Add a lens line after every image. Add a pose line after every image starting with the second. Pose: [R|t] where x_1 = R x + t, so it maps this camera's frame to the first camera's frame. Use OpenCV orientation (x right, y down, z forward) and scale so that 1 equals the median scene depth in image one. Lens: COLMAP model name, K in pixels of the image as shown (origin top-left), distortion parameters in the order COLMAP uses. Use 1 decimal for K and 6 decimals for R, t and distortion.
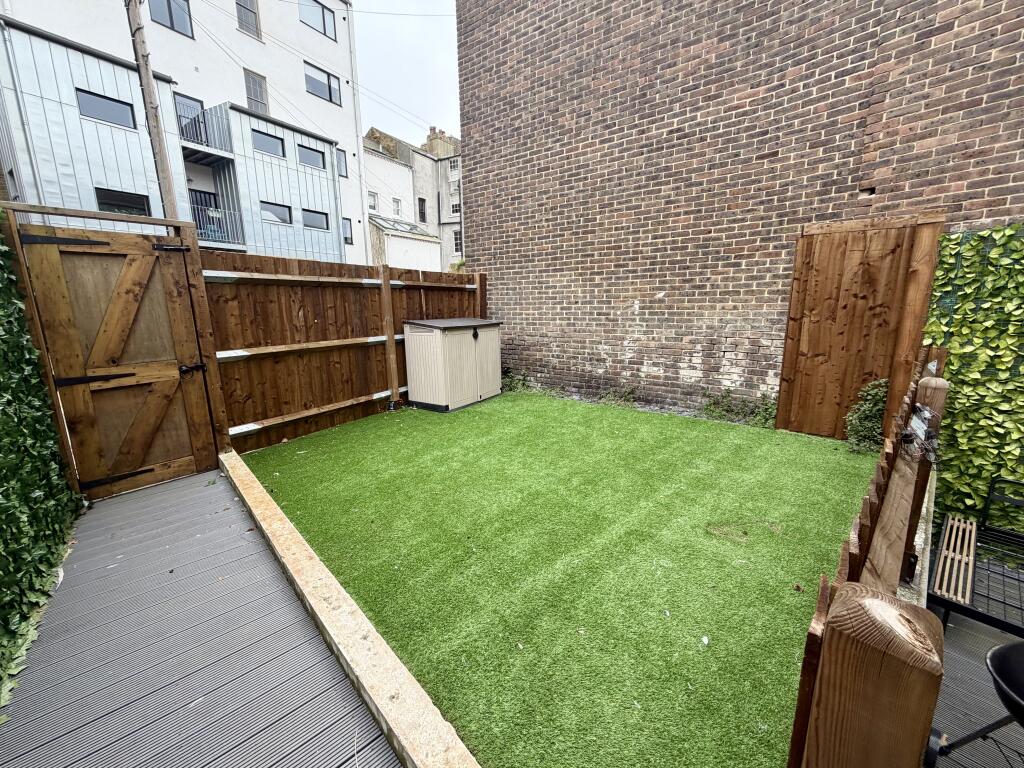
lens RADIAL K [[405.7, 0, 513.3], [0, 405.7, 383.2], [0, 0, 1]] dist [0.000707, -0.001043]
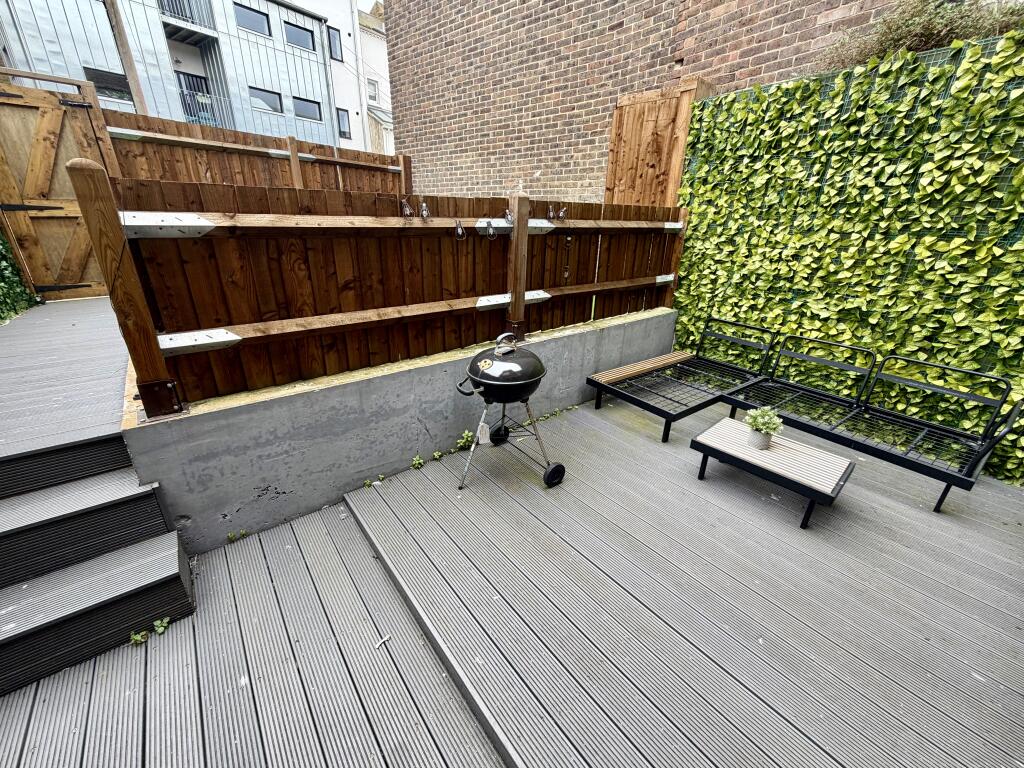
lens RADIAL K [[405.7, 0, 514.1], [0, 405.7, 383.5], [0, 0, 1]] dist [0.000707, -0.001043]
pose [[0.996244, 0.060978, -0.061471, 0.423198], [-0.048244, 0.980457, 0.190728, 0.139492], [0.071900, -0.187046, 0.979716, -0.194976]]
